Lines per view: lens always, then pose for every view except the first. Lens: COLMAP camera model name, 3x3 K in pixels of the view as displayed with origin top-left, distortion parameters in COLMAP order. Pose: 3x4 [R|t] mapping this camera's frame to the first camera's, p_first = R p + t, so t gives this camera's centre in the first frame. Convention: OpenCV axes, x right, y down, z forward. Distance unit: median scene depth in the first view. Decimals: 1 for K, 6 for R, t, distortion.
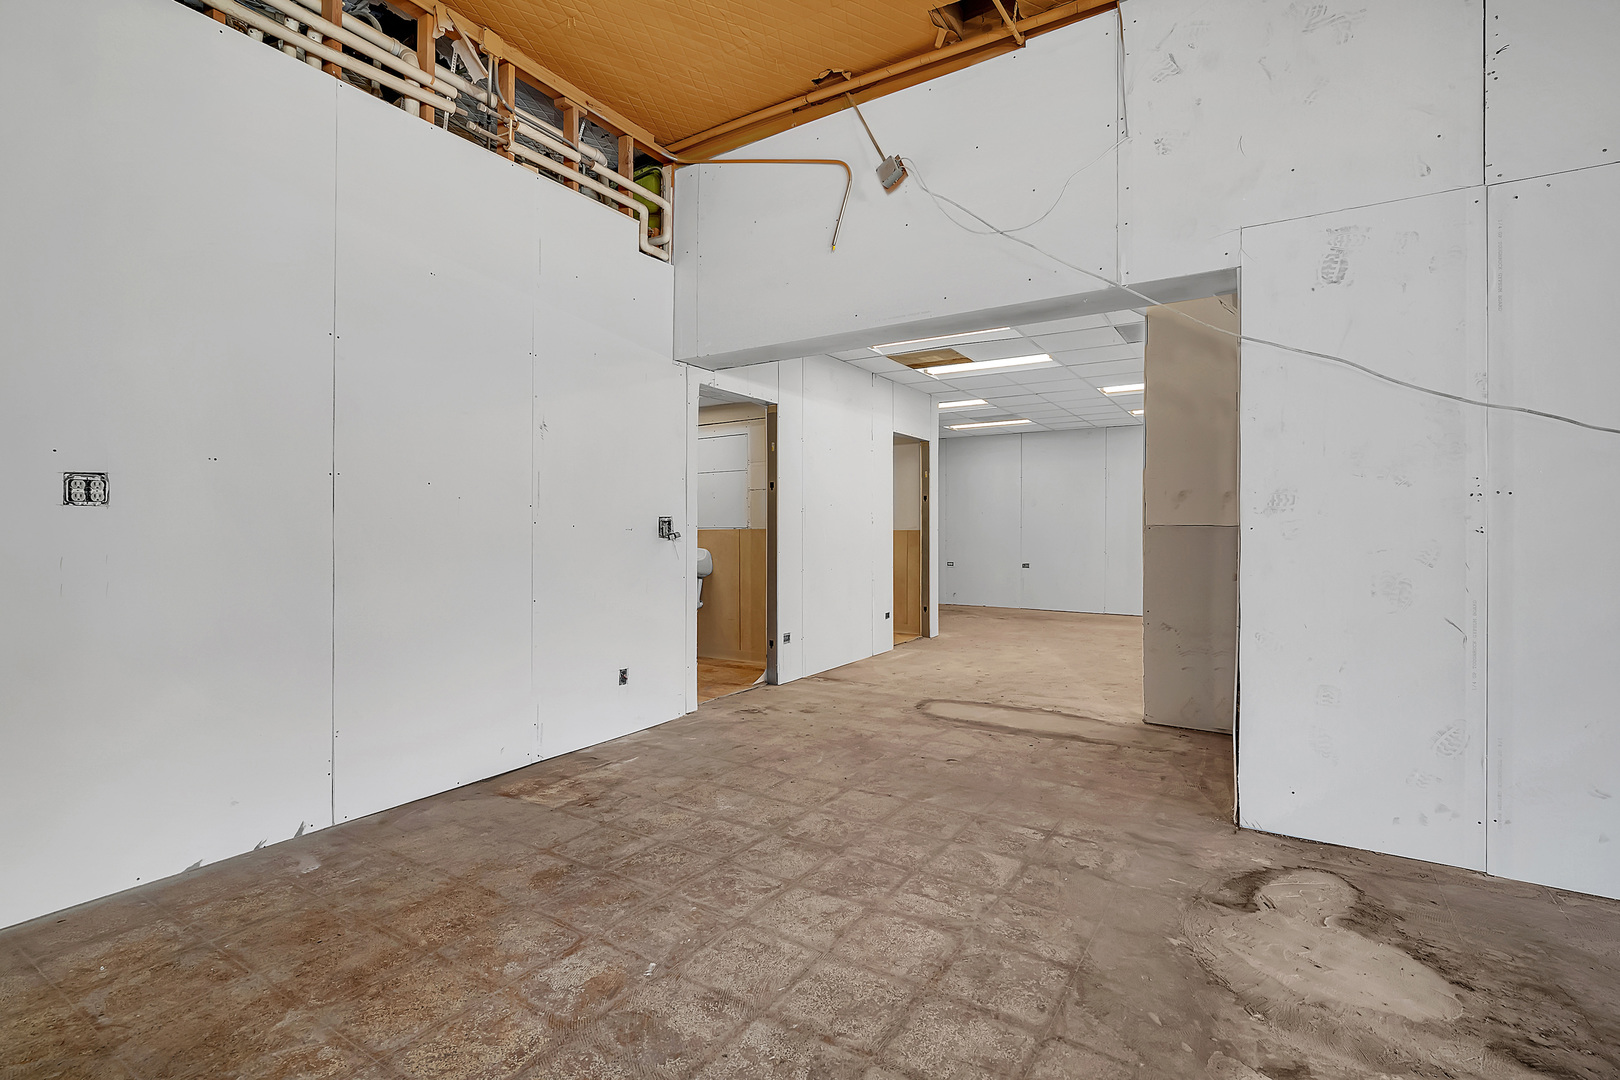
lens RADIAL K [[761.5, 0, 766.2], [0, 761.5, 527.4], [0, 0, 1]] dist [-0.004679, 0.001181]
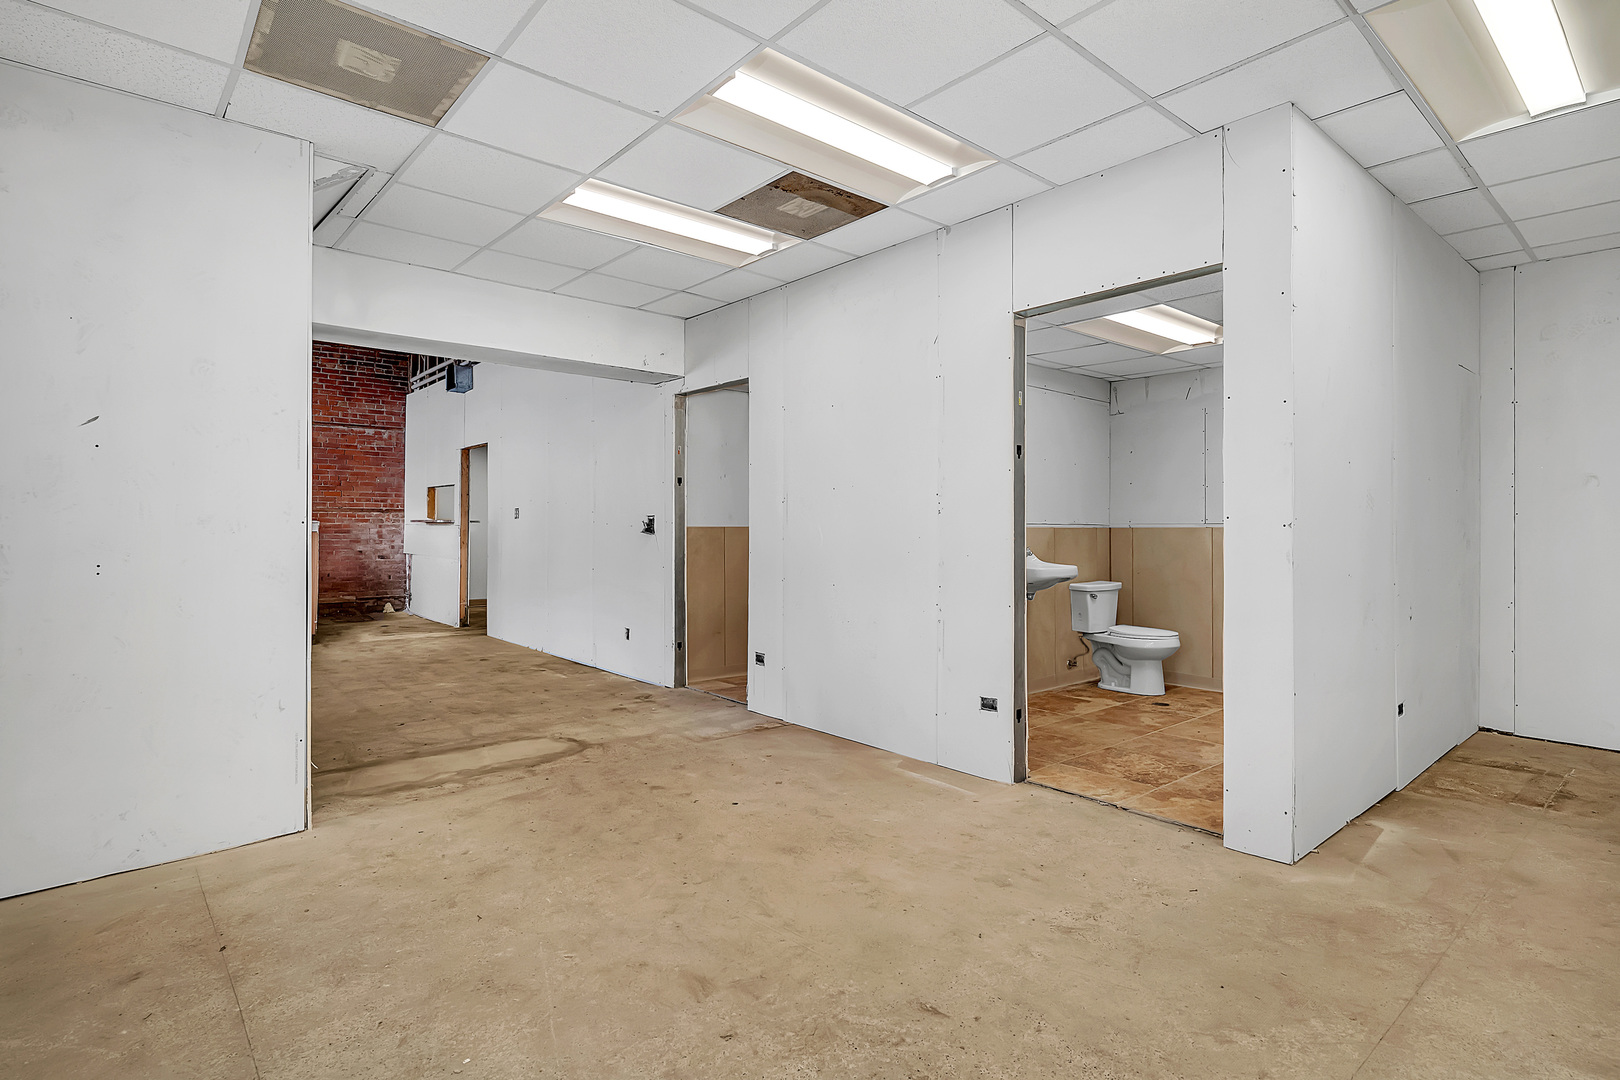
lens RADIAL K [[802.5, 0, 813.3], [0, 802.5, 516.6], [0, 0, 1]] dist [0.003959, -0.000062]
pose [[-0.262322, -0.013595, -0.964885, 1.887883], [0.001392, 0.999894, -0.014466, 0.012047], [0.964979, -0.005138, -0.262276, 2.867319]]
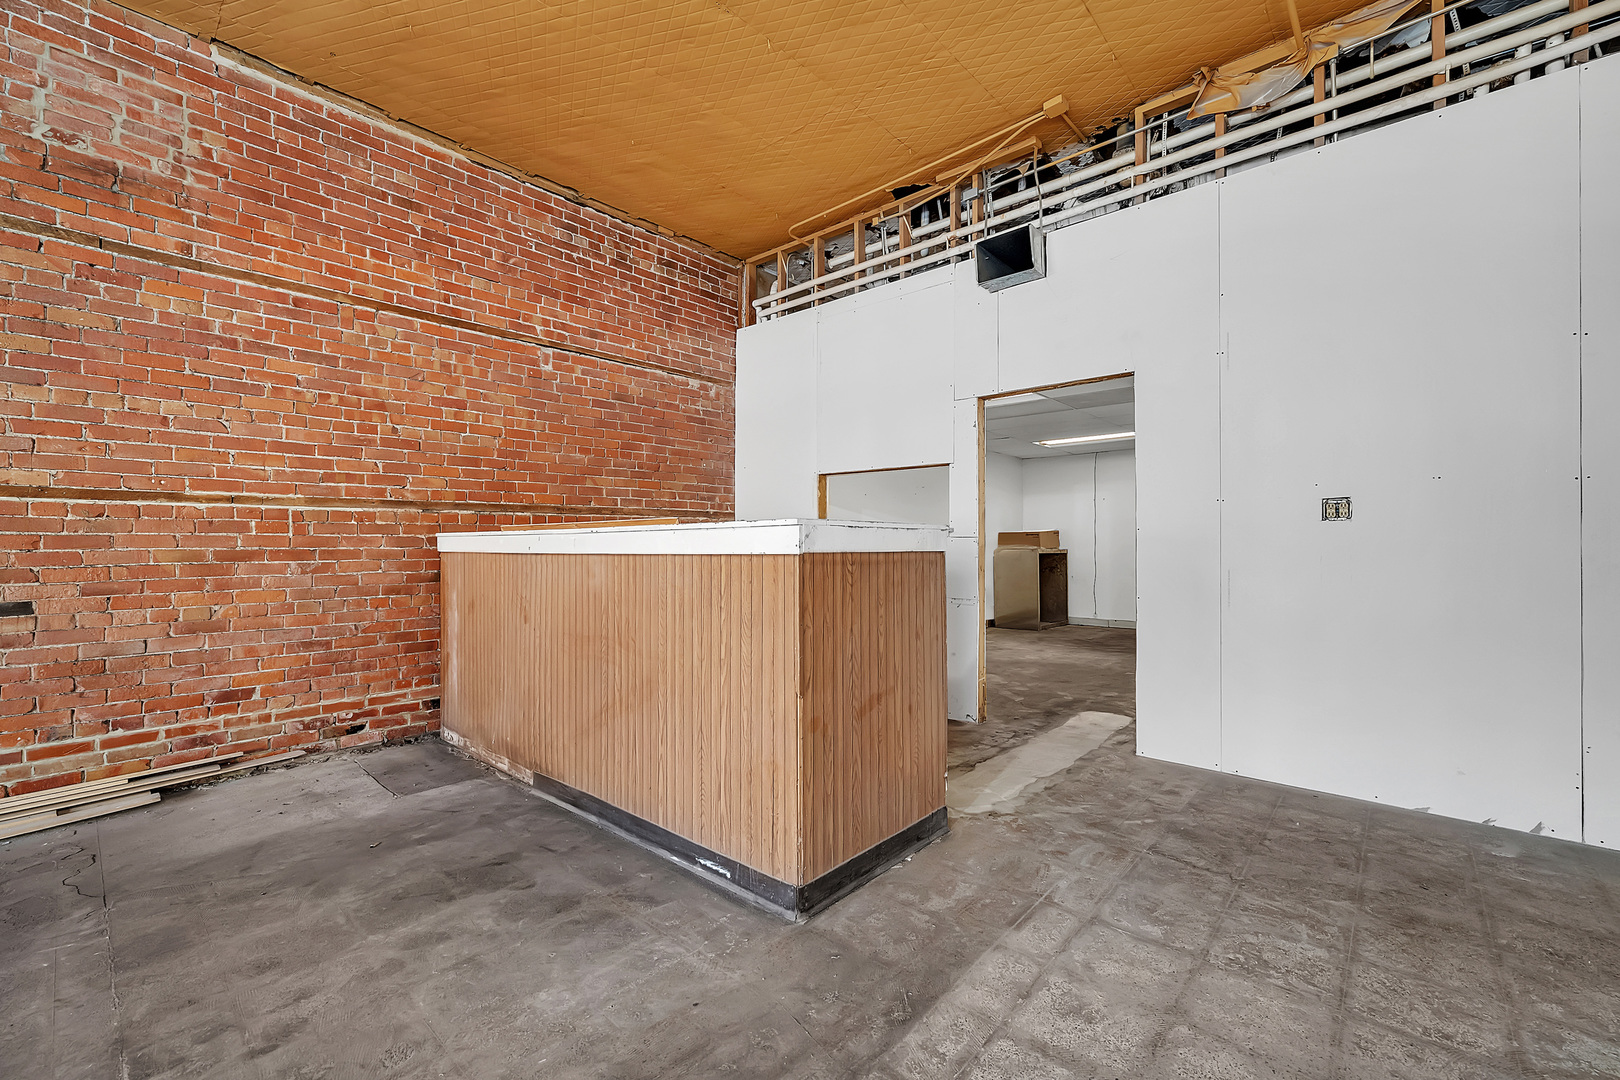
lens RADIAL K [[666.3, 0, 816.4], [0, 666.3, 538.2], [0, 0, 1]] dist [-0.001233, 0.000728]
pose [[-0.141602, -0.004736, -0.989912, 0.462938], [0.005489, 0.999969, -0.005569, 0.006041], [0.989908, -0.006222, -0.141572, 0.182409]]
